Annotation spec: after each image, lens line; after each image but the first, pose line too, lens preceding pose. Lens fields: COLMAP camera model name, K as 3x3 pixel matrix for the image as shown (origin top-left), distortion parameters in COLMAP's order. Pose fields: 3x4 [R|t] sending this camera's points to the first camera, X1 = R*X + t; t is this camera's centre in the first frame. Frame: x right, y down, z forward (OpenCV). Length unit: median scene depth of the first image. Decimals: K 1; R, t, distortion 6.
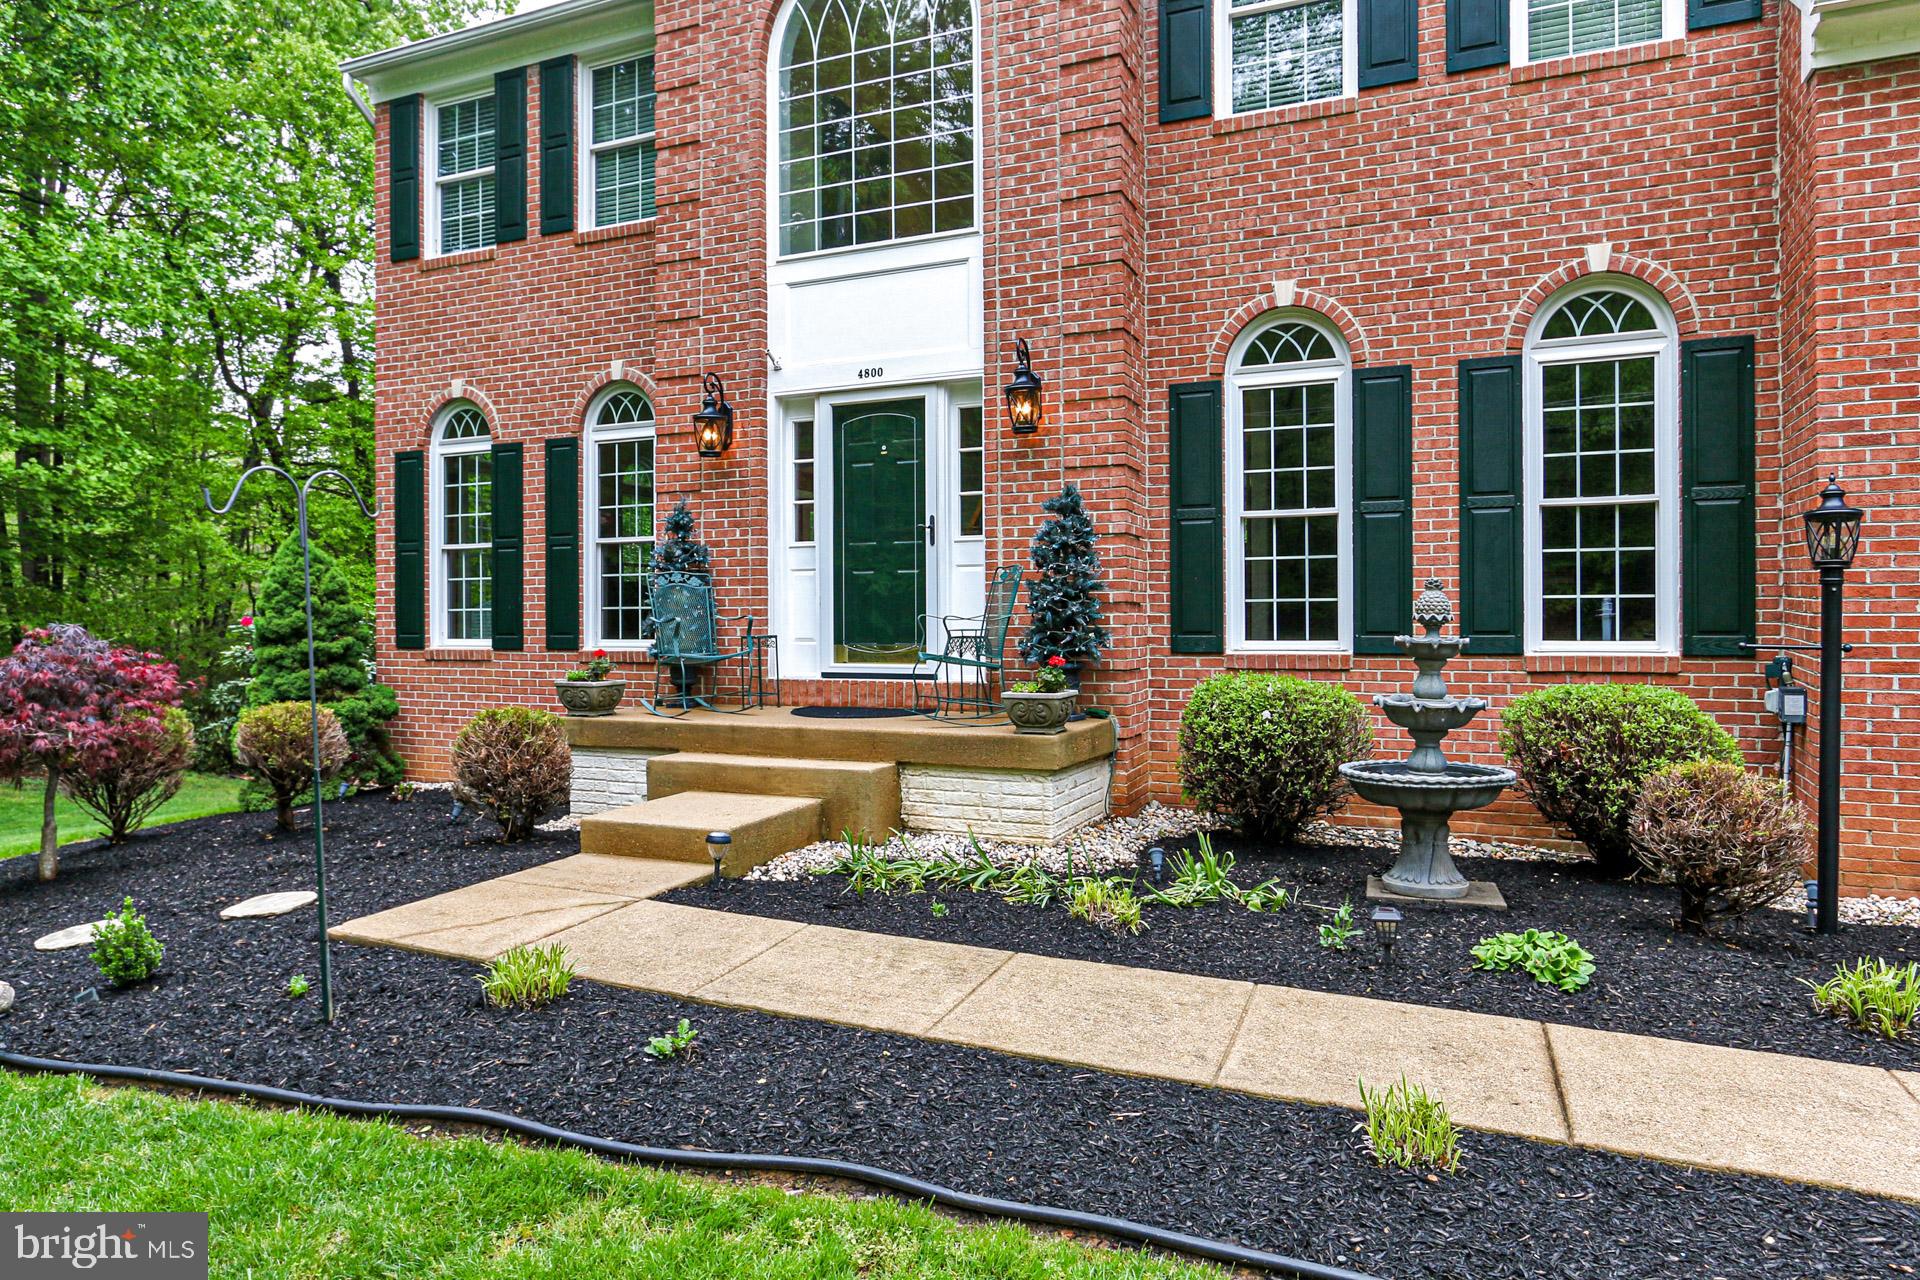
lens RADIAL K [[1183.0, 0, 964.2], [0, 1183.0, 619.8], [0, 0, 1]] dist [-0.014577, 0.006711]
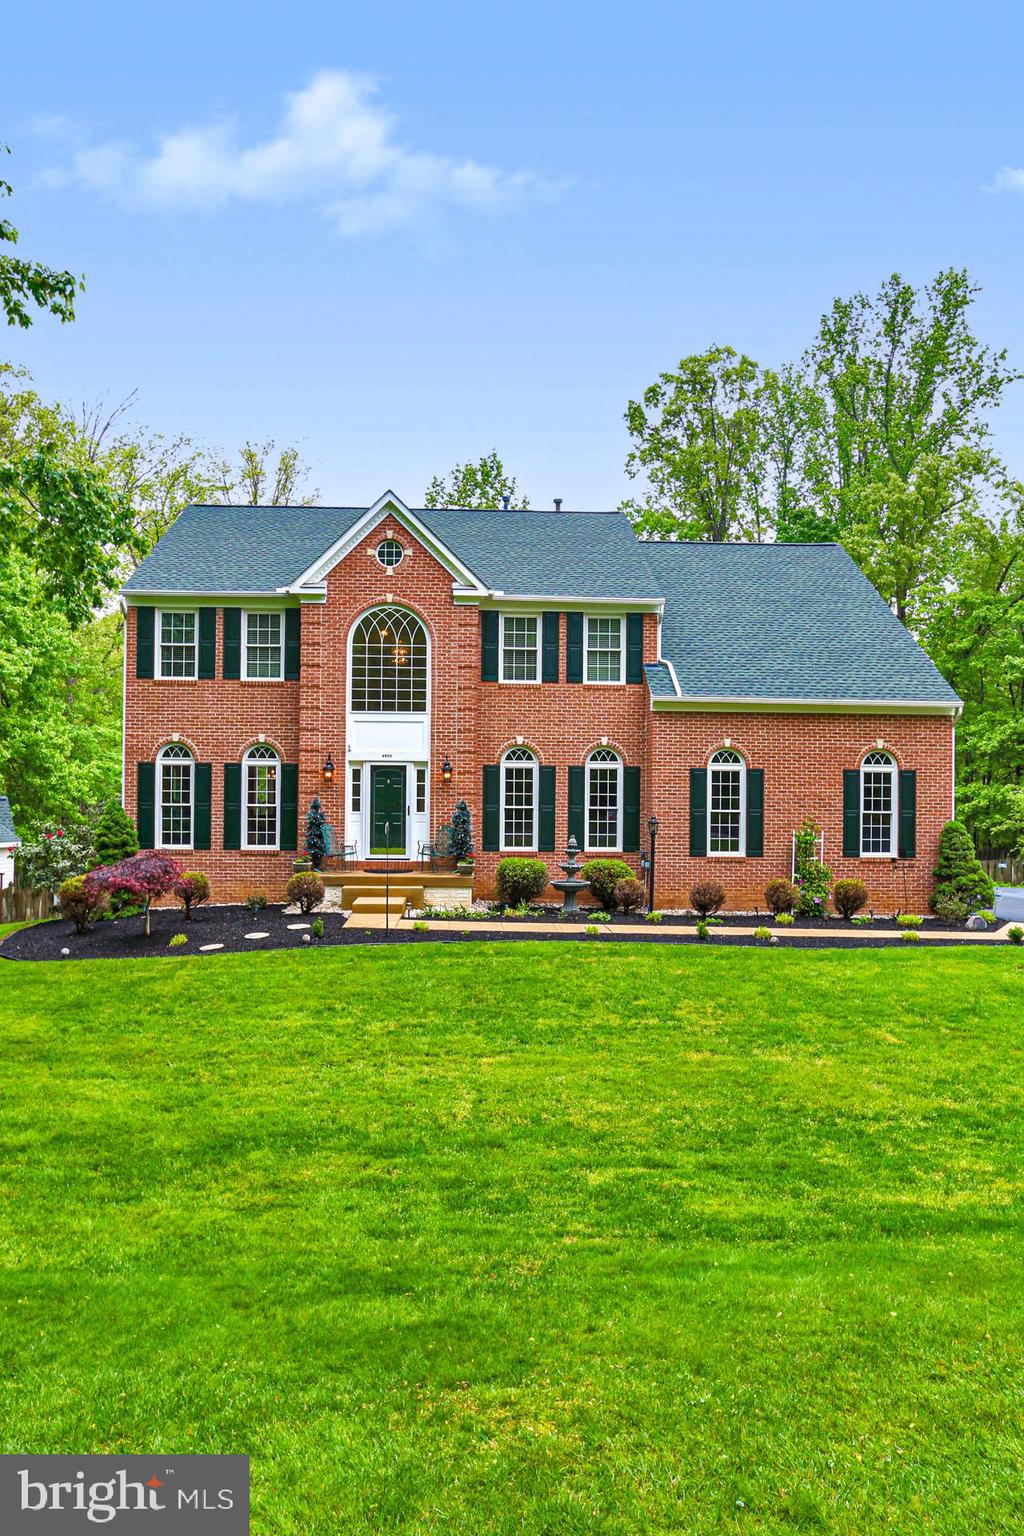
lens RADIAL K [[1142.0, 0, 512.3], [0, 1142.0, 773.8], [0, 0, 1]] dist [-0.009934, -0.000245]
pose [[0.891951, 0.016235, 0.451840, -1.159858], [-0.014600, 0.999868, -0.007106, -0.159326], [-0.451896, -0.000259, 0.892071, -1.789461]]
